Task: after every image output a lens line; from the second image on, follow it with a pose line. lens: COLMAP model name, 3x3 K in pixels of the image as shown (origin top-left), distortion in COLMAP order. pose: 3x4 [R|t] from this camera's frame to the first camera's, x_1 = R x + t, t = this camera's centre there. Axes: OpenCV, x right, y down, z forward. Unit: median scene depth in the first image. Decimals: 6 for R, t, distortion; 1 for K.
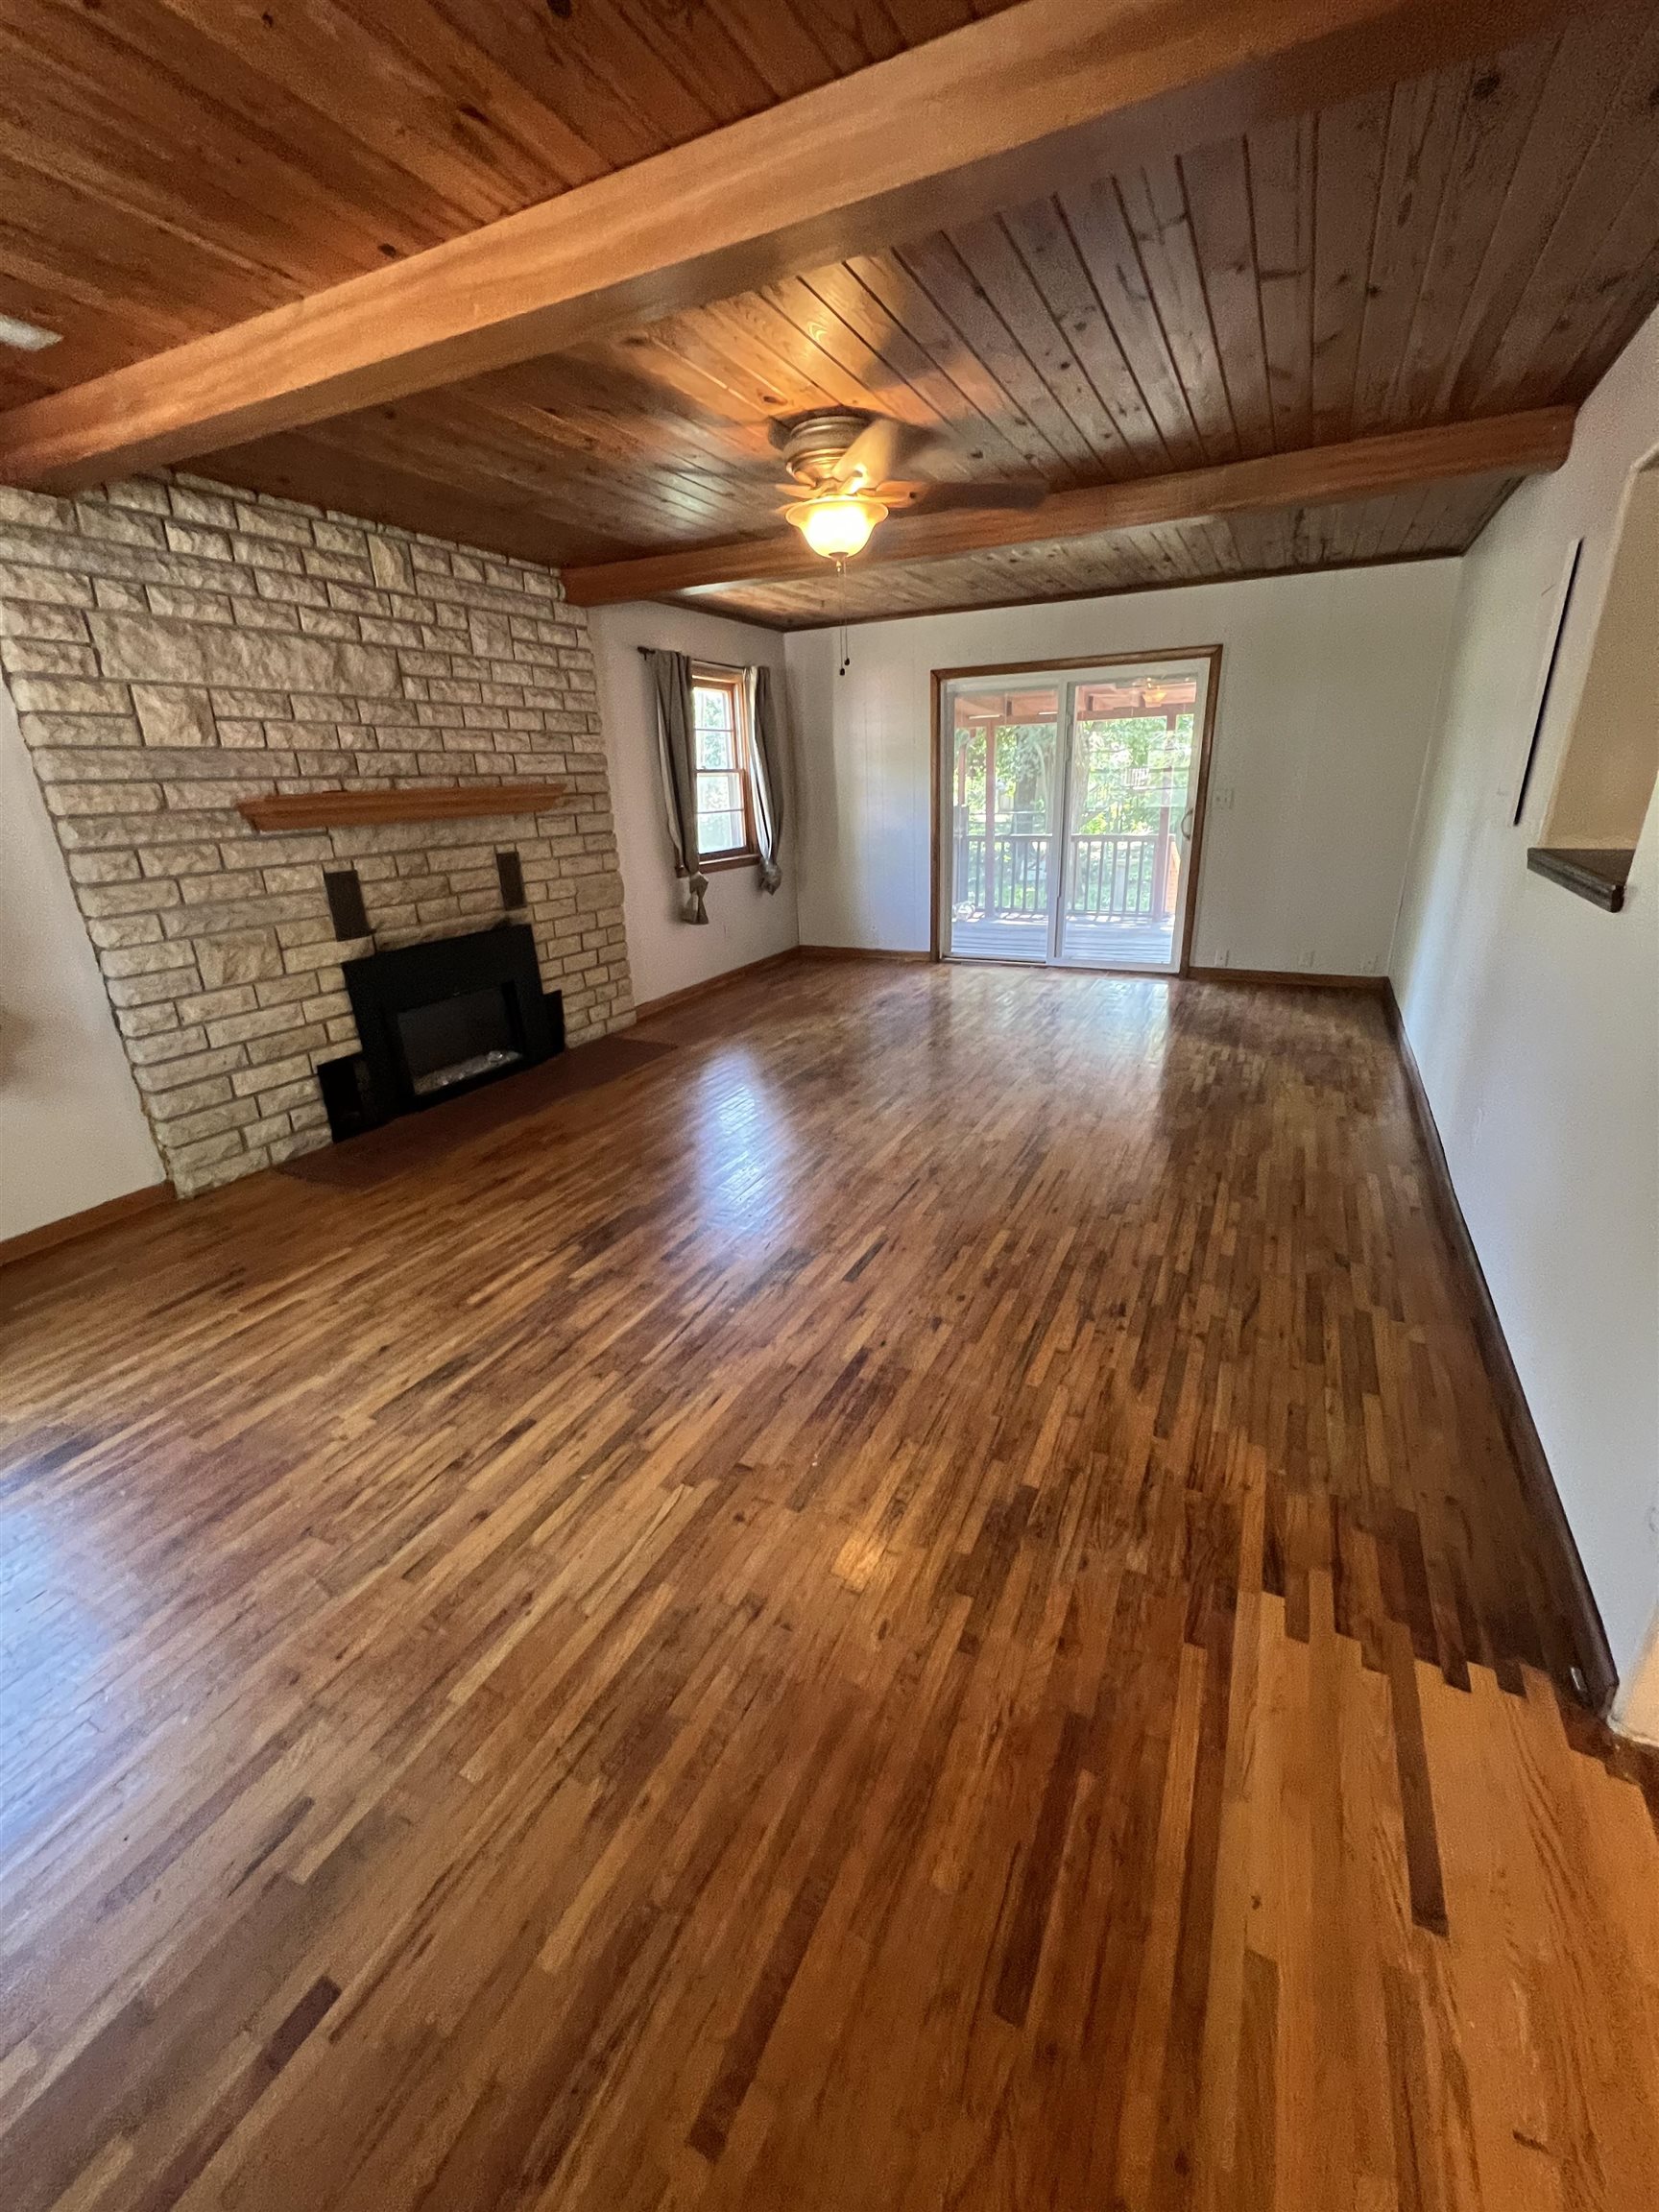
lens RADIAL K [[884.7, 0, 834.5], [0, 884.7, 1093.5], [0, 0, 1]] dist [0.001002, -0.000714]
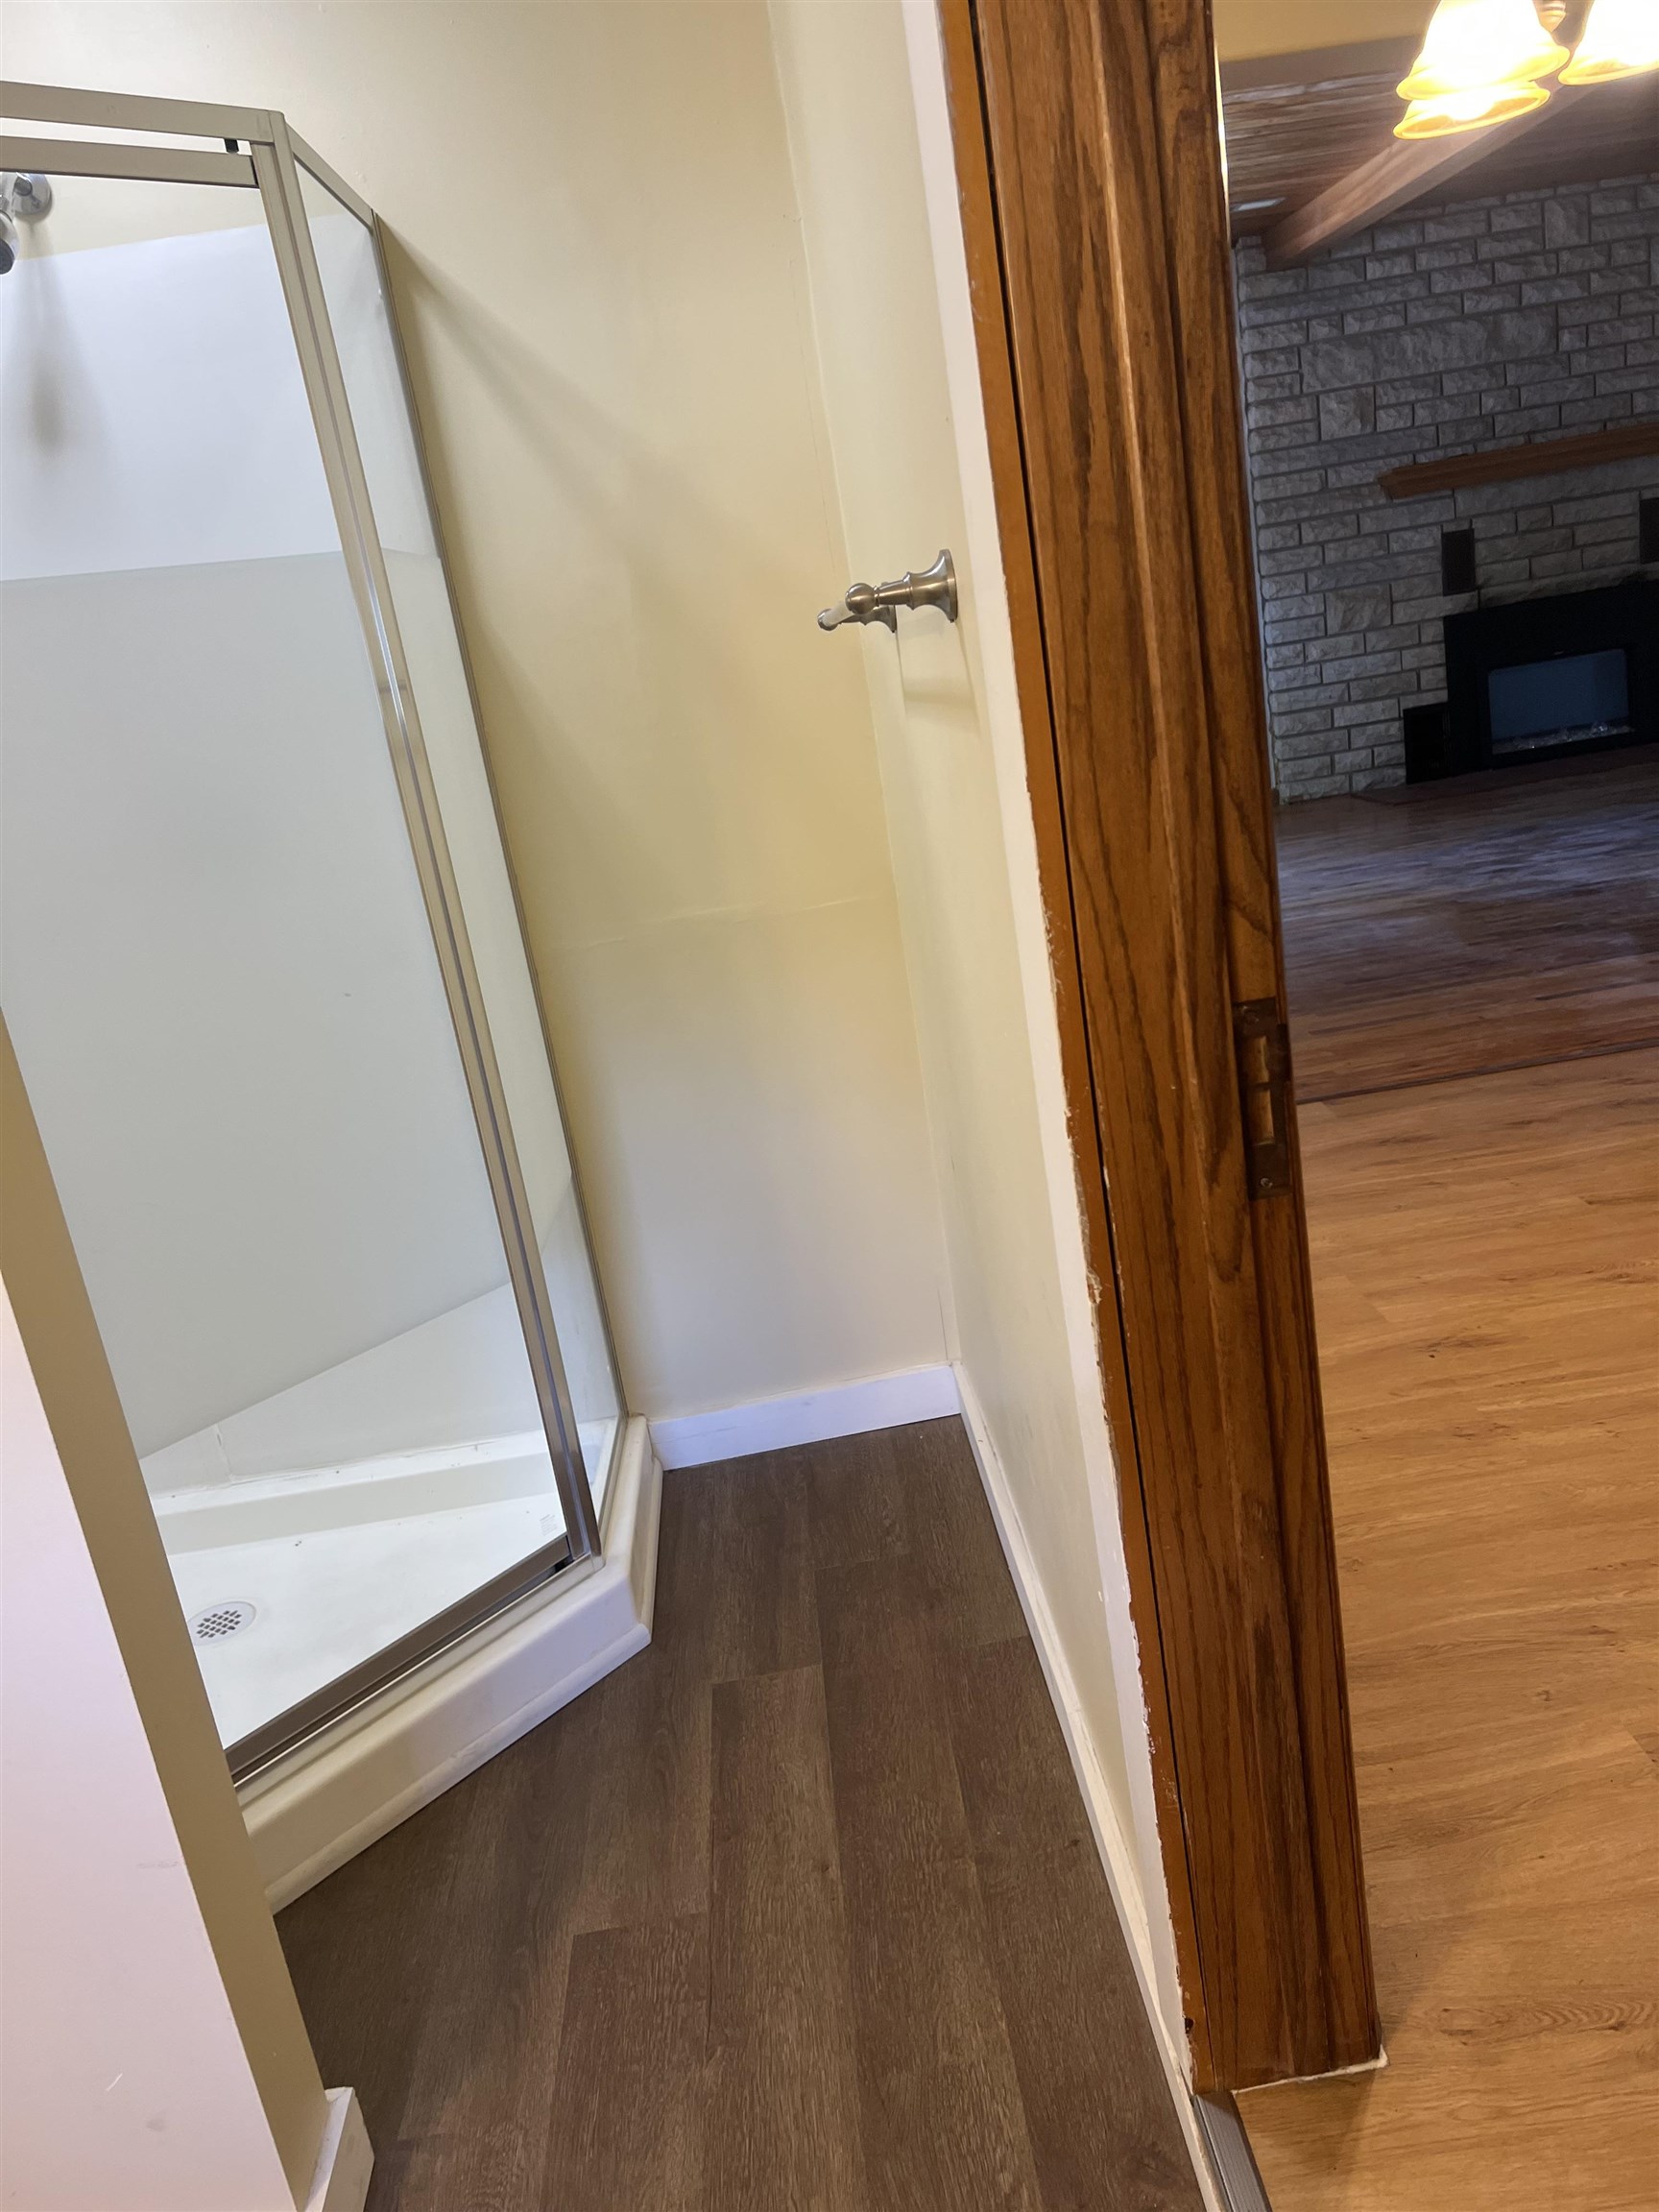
lens RADIAL K [[1655.7, 0, 821.8], [0, 1655.7, 1114.0], [0, 0, 1]] dist [0.030873, -0.030771]
pose [[0.494141, 0.208278, -0.844065, 0.994680], [-0.159166, 0.976143, 0.147688, 0.290705], [0.854688, 0.061367, 0.515503, -0.733044]]
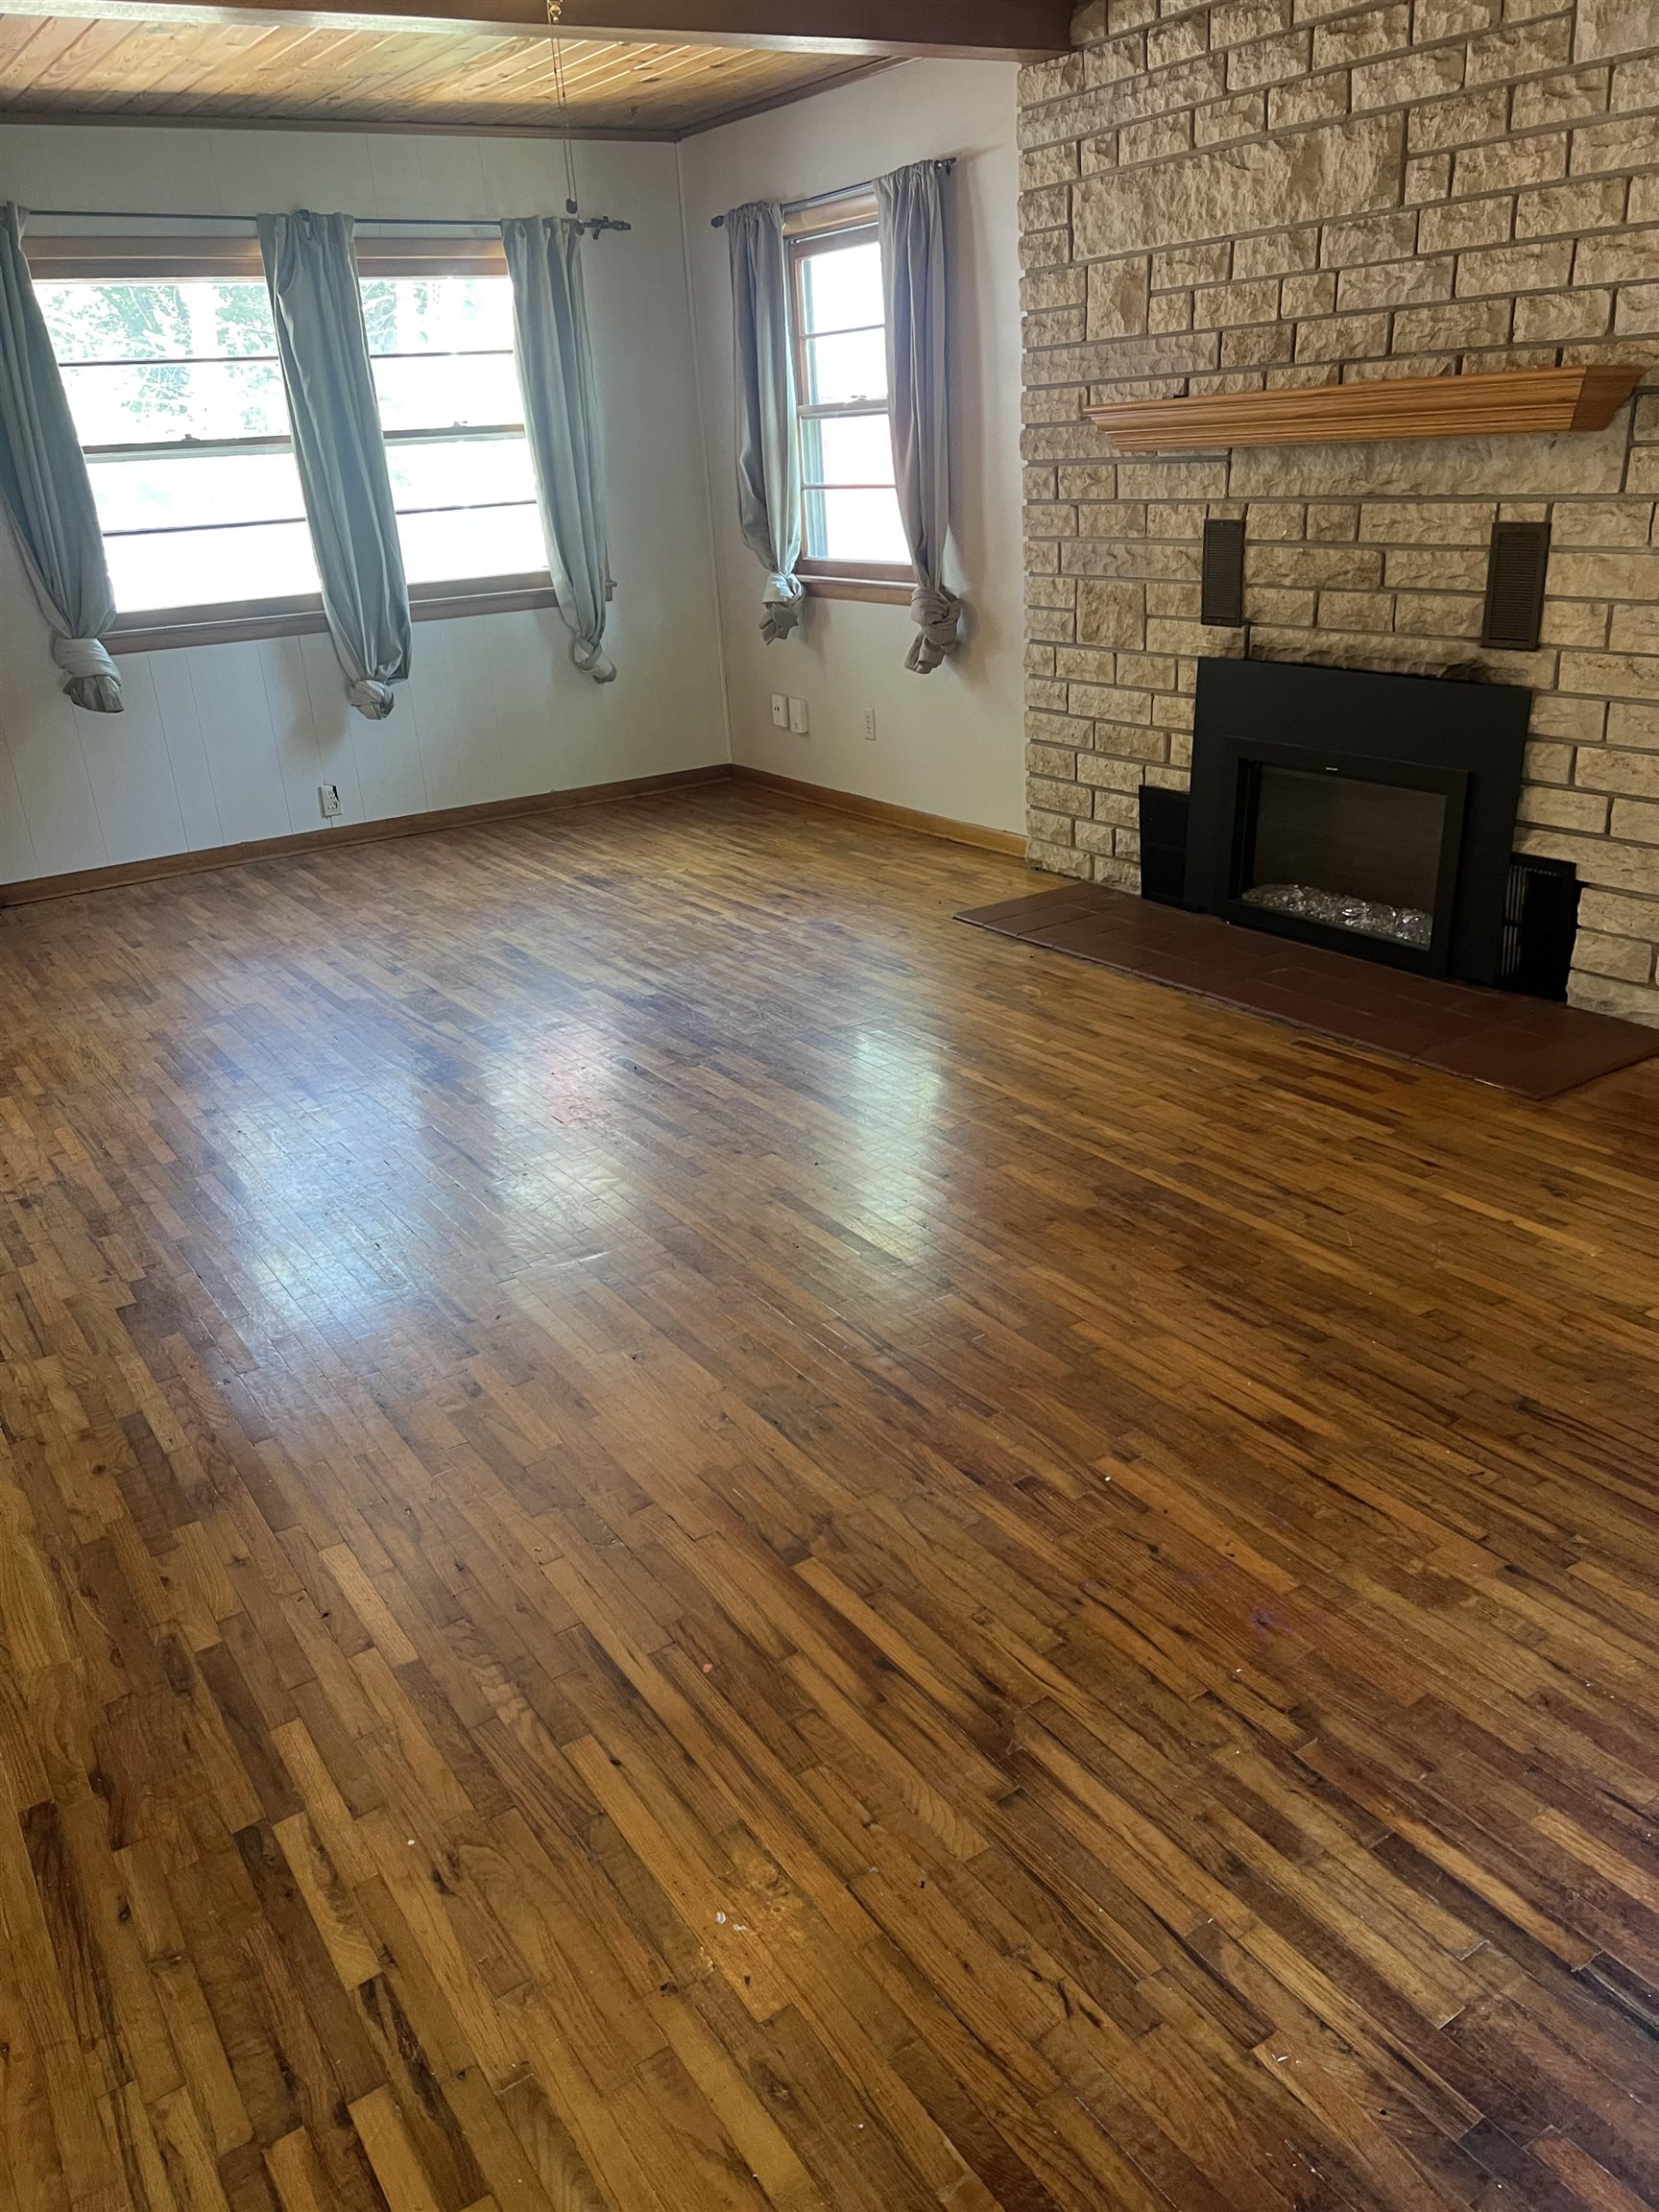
lens RADIAL K [[1655.7, 0, 828.4], [0, 1655.7, 1111.6], [0, 0, 1]] dist [0.030873, -0.030771]
pose [[-0.501373, 0.386013, -0.774350, 0.739214], [-0.219195, 0.809101, 0.545260, -0.524803], [0.837006, 0.443113, -0.321050, 1.402197]]
